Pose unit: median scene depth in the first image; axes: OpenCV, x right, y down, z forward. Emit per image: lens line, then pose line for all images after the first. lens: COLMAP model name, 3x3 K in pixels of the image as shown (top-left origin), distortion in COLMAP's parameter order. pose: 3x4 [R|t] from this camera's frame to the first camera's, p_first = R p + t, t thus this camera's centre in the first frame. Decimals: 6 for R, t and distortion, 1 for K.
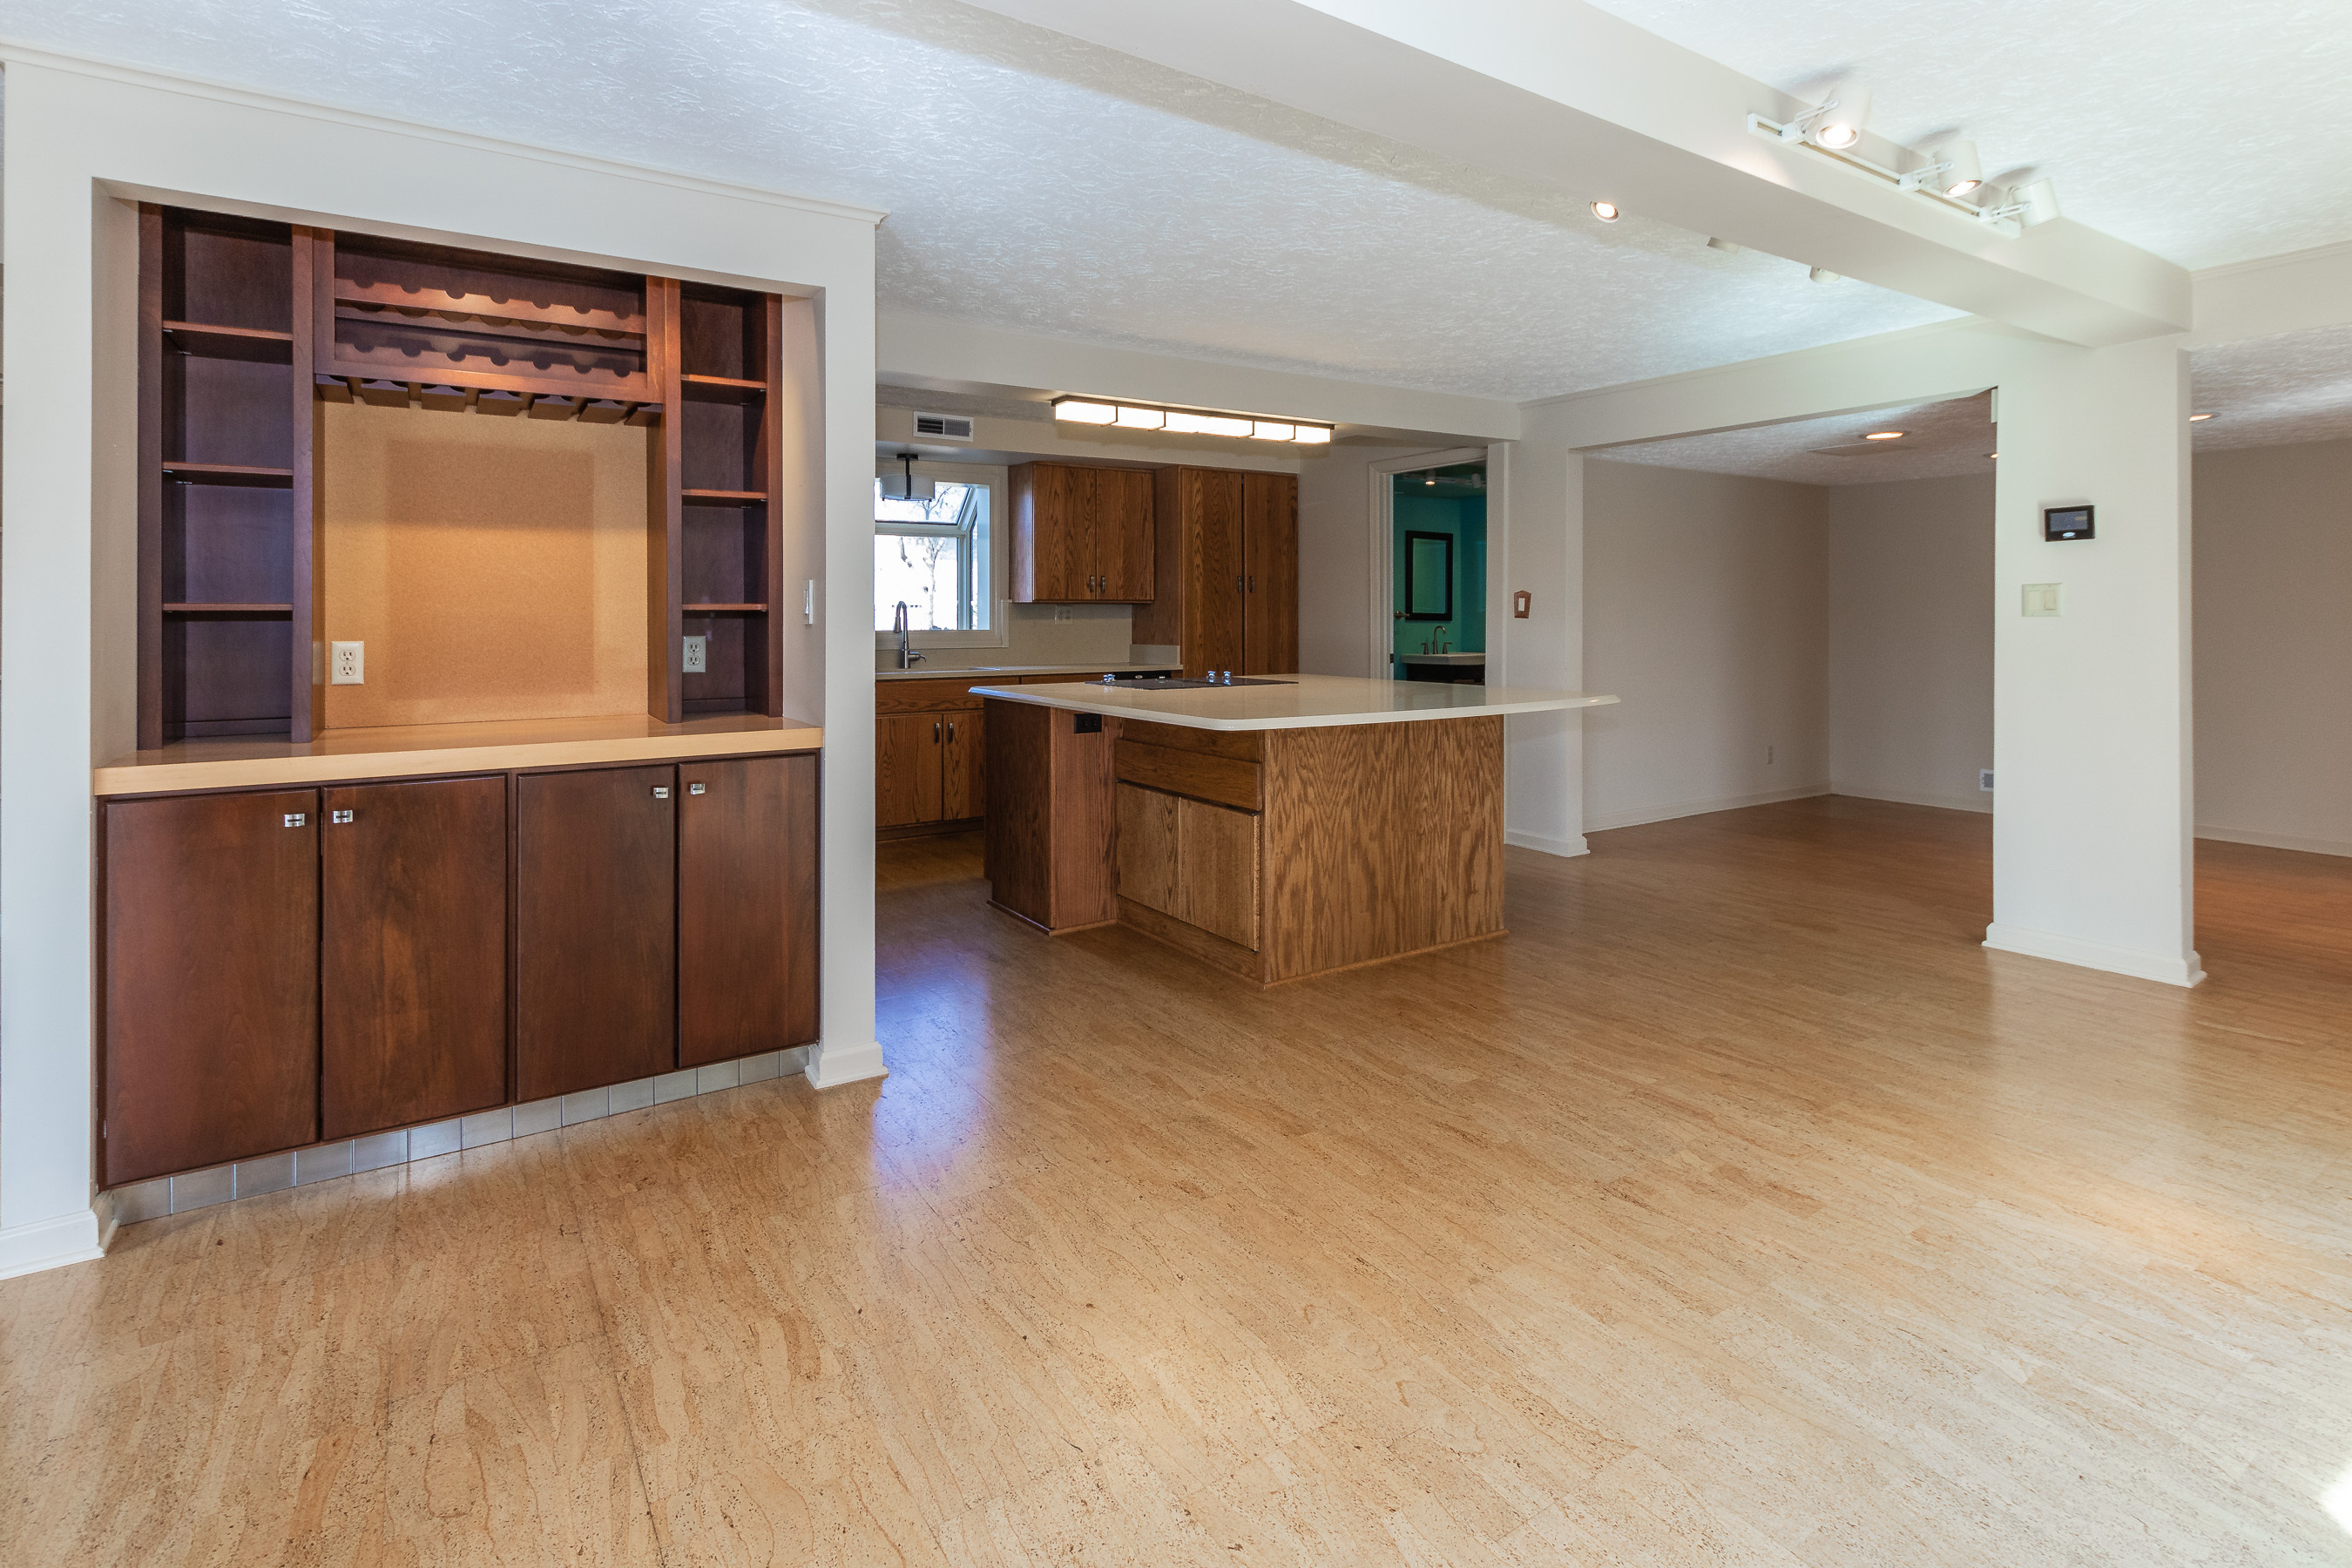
lens RADIAL K [[1135.2, 0, 1122.6], [0, 1135.2, 611.8], [0, 0, 1]] dist [0.011553, -0.003188]
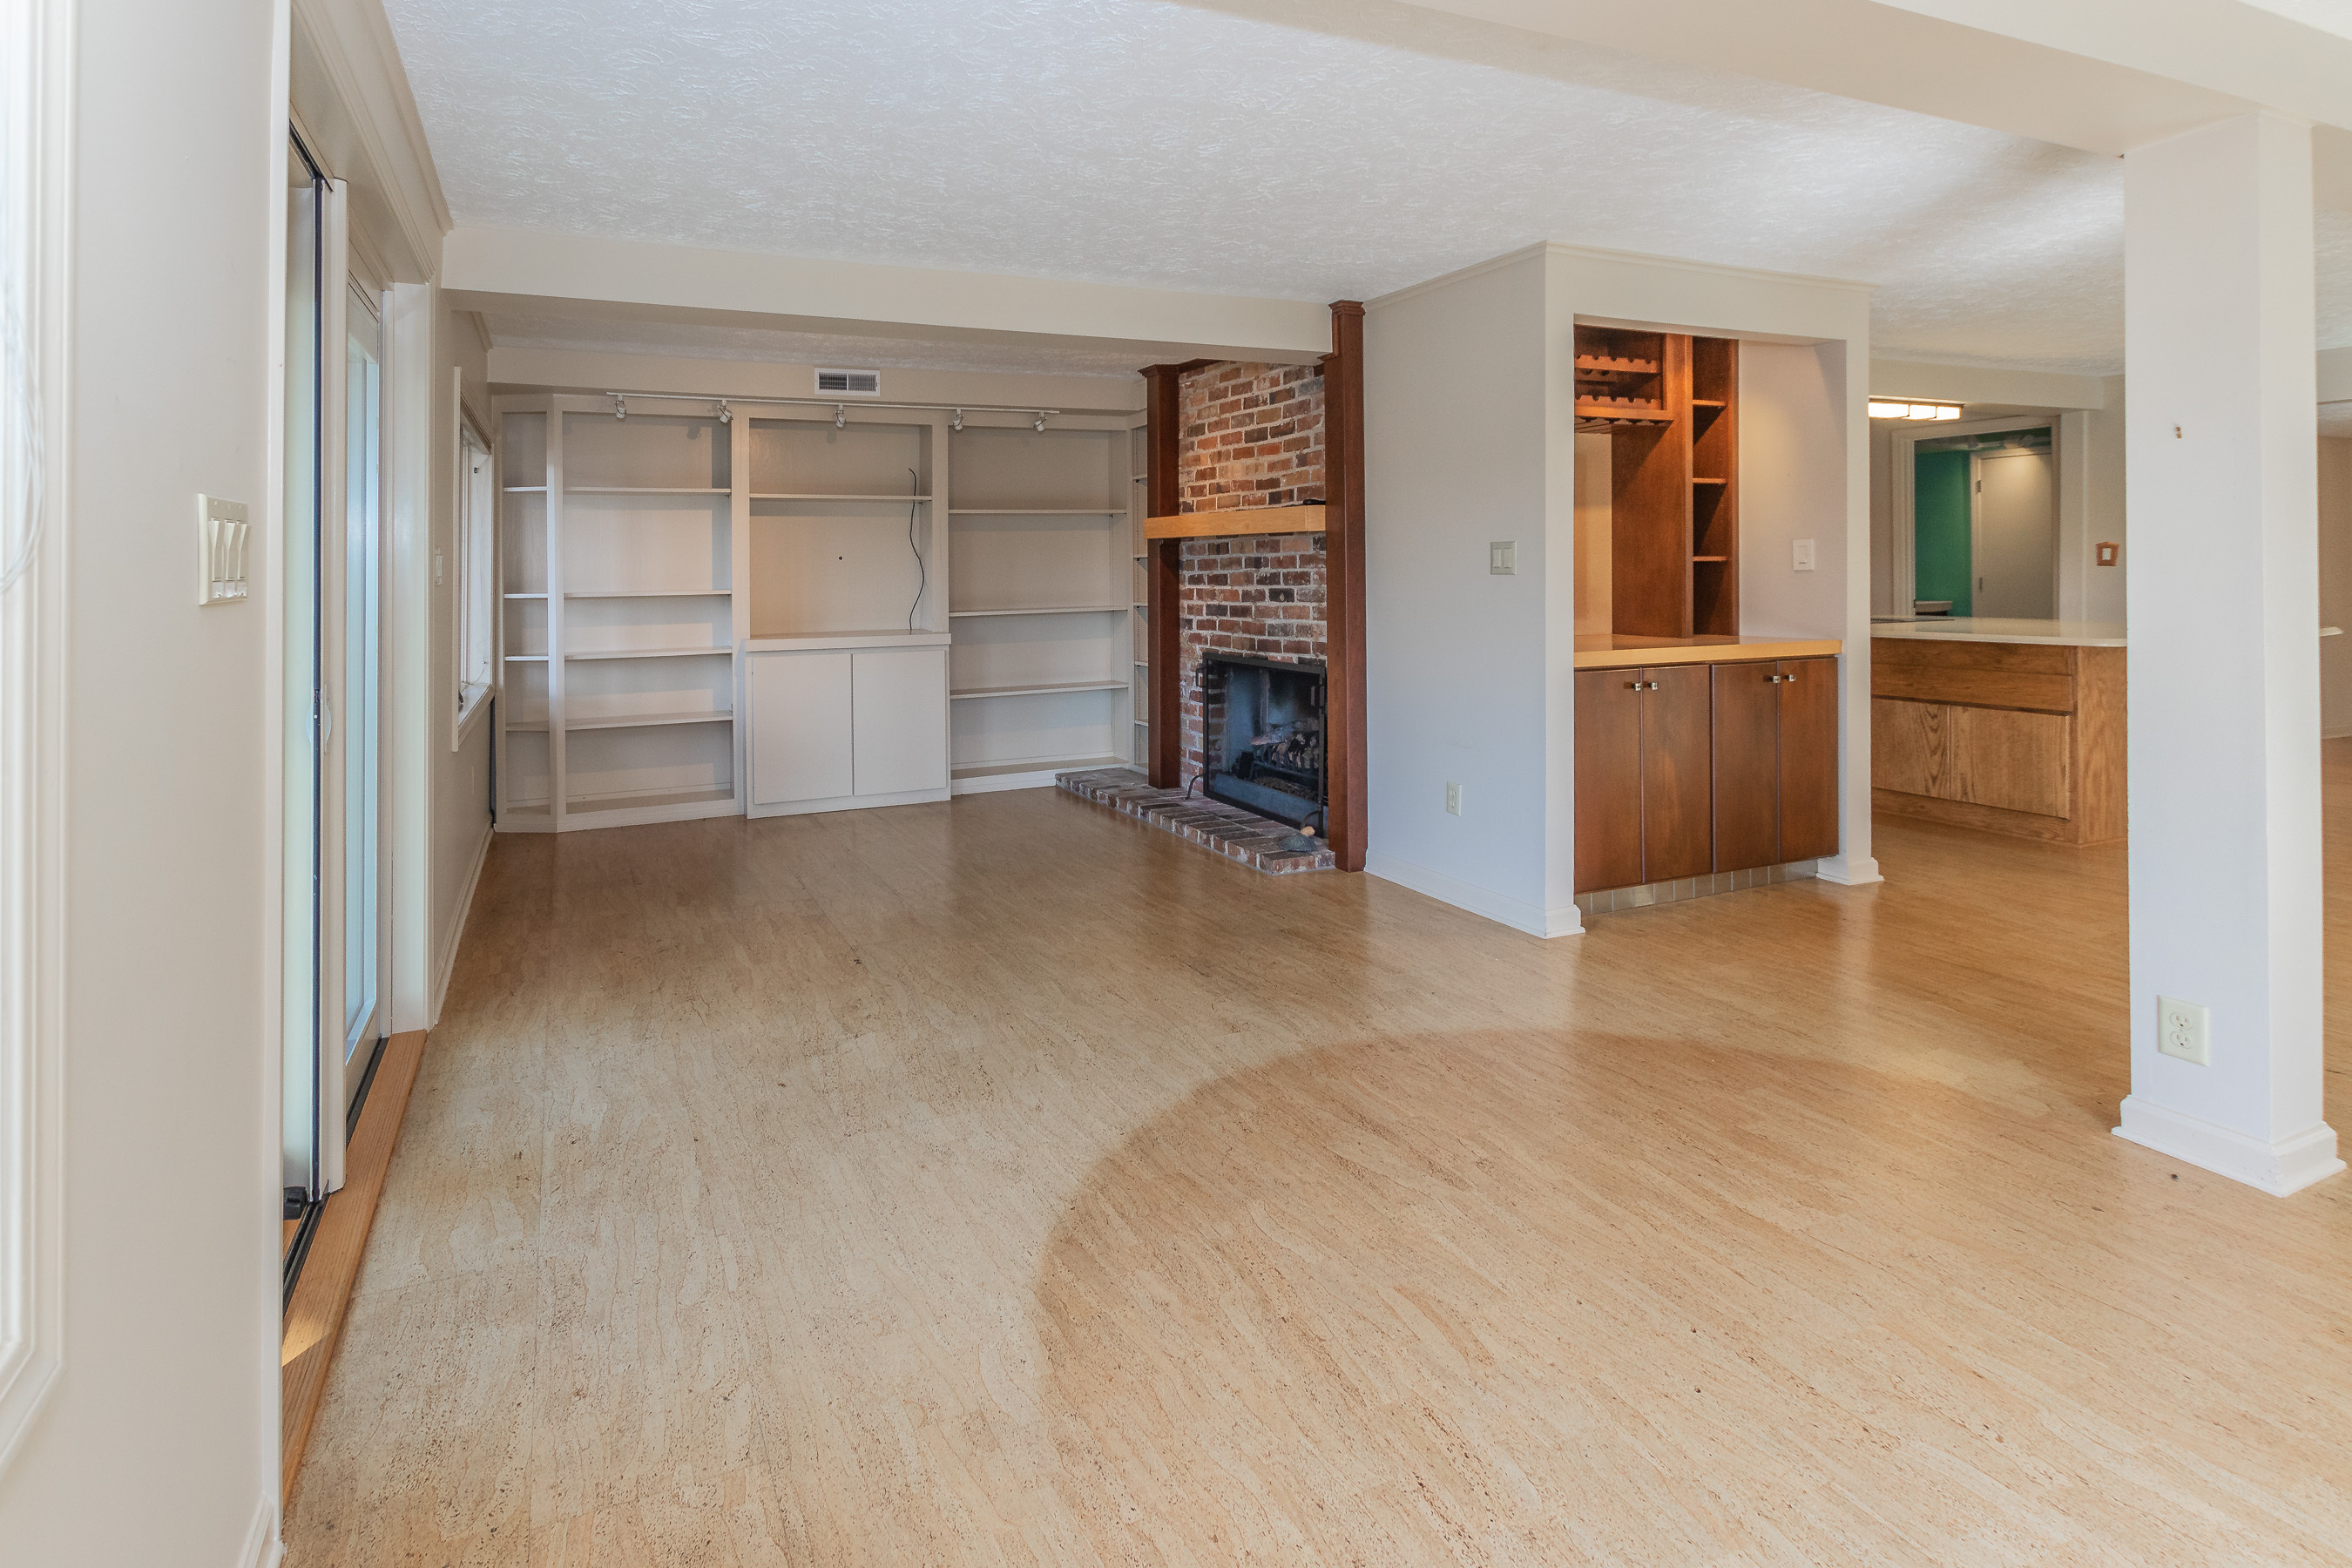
lens RADIAL K [[1135.2, 0, 1018.9], [0, 1135.2, 560.2], [0, 0, 1]] dist [0.011553, -0.003188]
pose [[0.986040, -0.005074, -0.166429, -0.800833], [0.004318, 0.999979, -0.004904, 0.000970], [0.166451, 0.004117, 0.986041, -0.471349]]
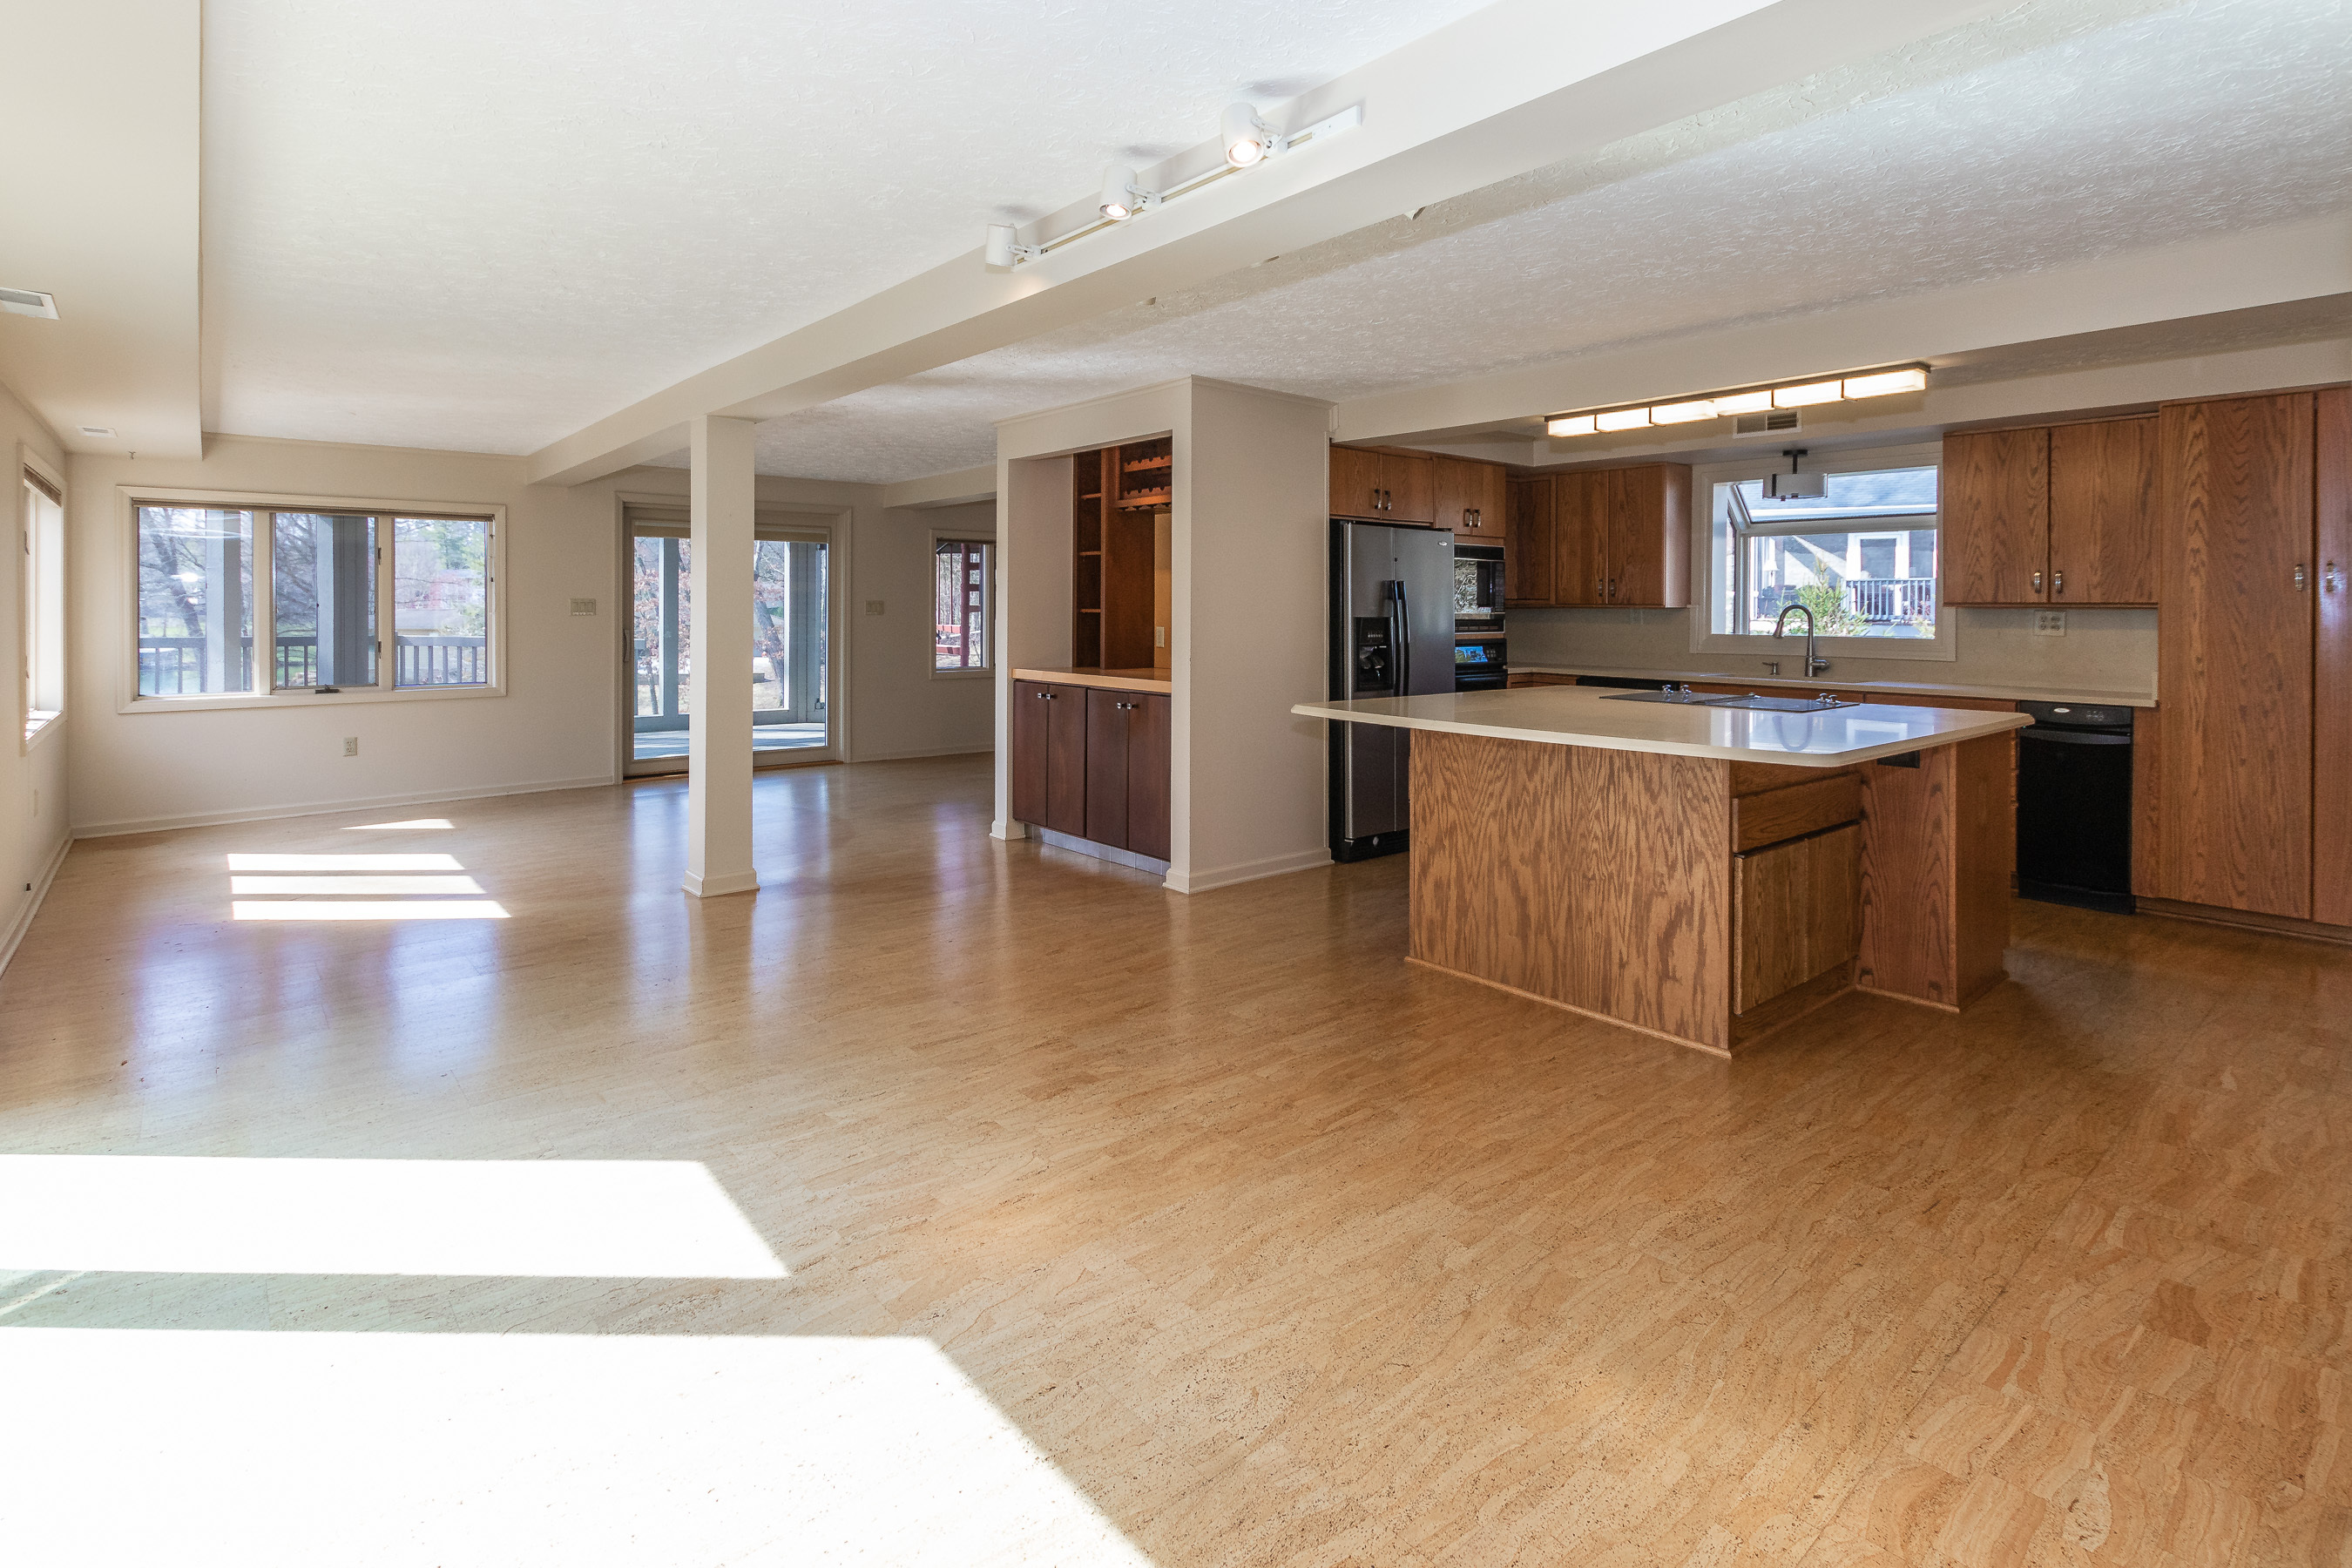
lens RADIAL K [[1135.2, 0, 1178.8], [0, 1135.2, 599.8], [0, 0, 1]] dist [0.011553, -0.003188]
pose [[0.146832, -0.001996, -0.989159, 1.105493], [-0.004366, 0.999987, -0.002666, -0.014315], [0.989152, 0.004711, 0.146822, 0.573754]]
